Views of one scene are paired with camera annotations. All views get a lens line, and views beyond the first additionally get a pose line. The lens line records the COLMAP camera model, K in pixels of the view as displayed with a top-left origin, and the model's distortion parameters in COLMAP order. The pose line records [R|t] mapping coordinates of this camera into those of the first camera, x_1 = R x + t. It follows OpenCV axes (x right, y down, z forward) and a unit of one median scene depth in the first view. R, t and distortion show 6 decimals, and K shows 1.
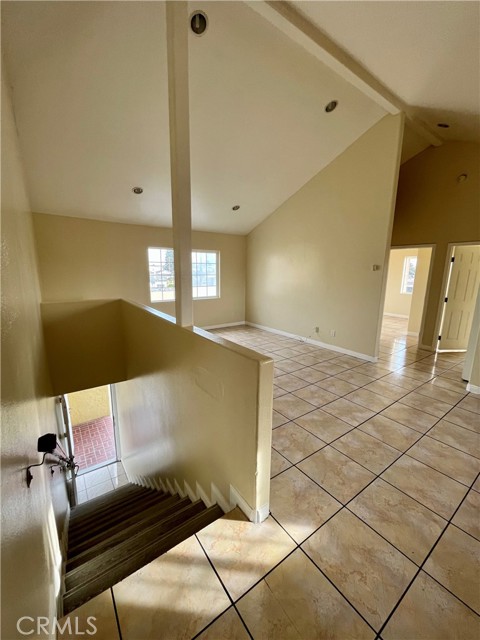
lens RADIAL K [[259.3, 0, 240.5], [0, 259.3, 318.4], [0, 0, 1]] dist [-0.003497, 0.000025]
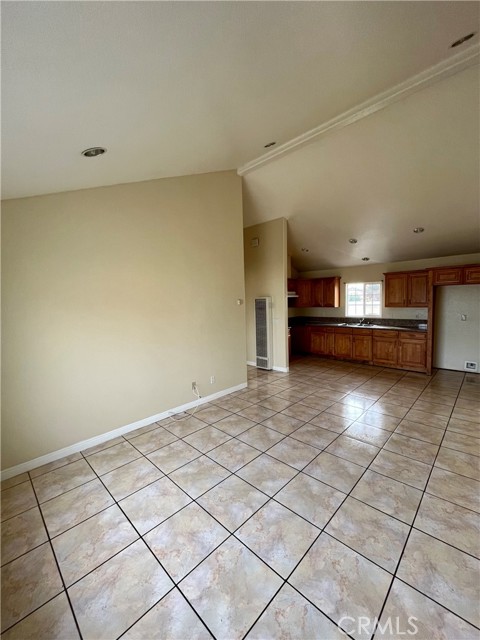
lens RADIAL K [[259.3, 0, 241.6], [0, 259.3, 316.5], [0, 0, 1]] dist [-0.003497, 0.000025]
pose [[-0.171536, -0.071107, 0.982608, -0.544699], [0.212024, 0.971355, 0.107306, -0.245059], [-0.962092, 0.226743, -0.151546, 1.145345]]
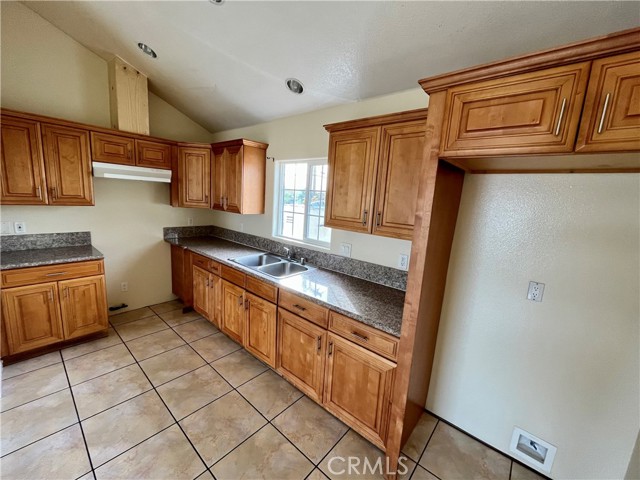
lens RADIAL K [[259.3, 0, 318.4], [0, 259.3, 239.6], [0, 0, 1]] dist [-0.003497, 0.000025]
pose [[-0.226278, -0.187262, 0.955893, 0.224088], [0.120790, 0.968377, 0.218301, -0.065820], [-0.966544, 0.164859, -0.196503, 0.289904]]
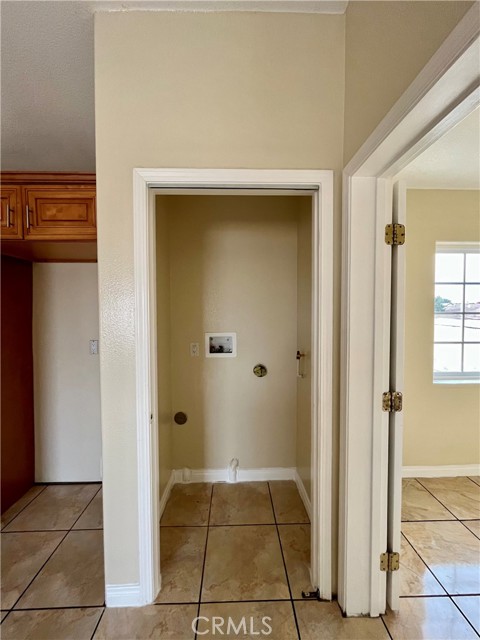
lens RADIAL K [[259.3, 0, 240.2], [0, 259.3, 317.9], [0, 0, 1]] dist [-0.003497, 0.000025]
pose [[-0.825376, -0.028751, 0.563850, -0.016866], [0.099626, 0.975614, 0.195583, -0.004854], [-0.555723, 0.217604, -0.802384, 0.170467]]
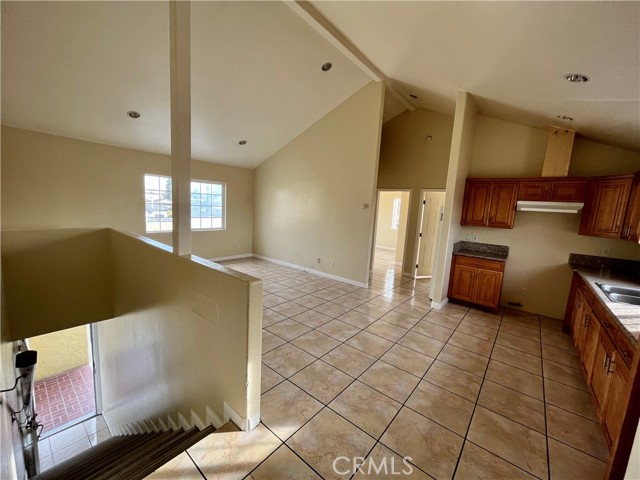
lens RADIAL K [[259.3, 0, 318.9], [0, 259.3, 240.1], [0, 0, 1]] dist [-0.003497, 0.000025]
pose [[0.967715, 0.010549, 0.251825, 0.026193], [0.001309, 0.998900, -0.046877, 0.010929], [-0.252042, 0.045693, 0.966637, -0.066843]]
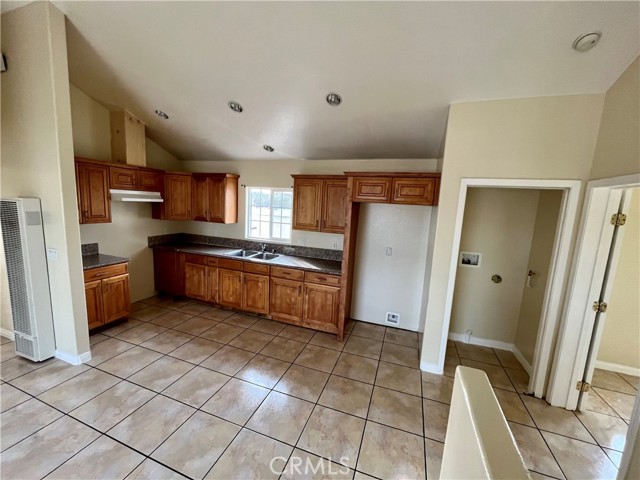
lens RADIAL K [[259.3, 0, 318.4], [0, 259.3, 239.4], [0, 0, 1]] dist [-0.003497, 0.000025]
pose [[-0.562963, -0.157284, 0.811378, -0.077909], [0.099414, 0.961710, 0.255402, -0.165840], [-0.820481, 0.224444, -0.525771, 0.580664]]
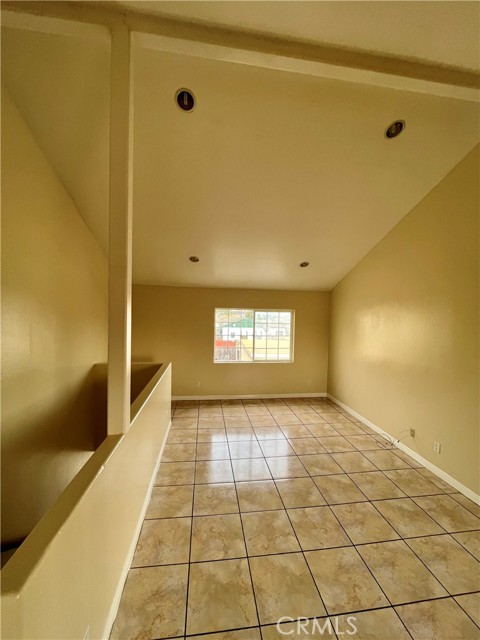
lens RADIAL K [[259.3, 0, 241.2], [0, 259.3, 318.5], [0, 0, 1]] dist [-0.003497, 0.000025]
pose [[0.882312, 0.020896, -0.470200, 0.263026], [-0.098995, 0.984905, -0.141991, -0.129312], [0.460136, 0.171827, 0.871063, 0.219077]]
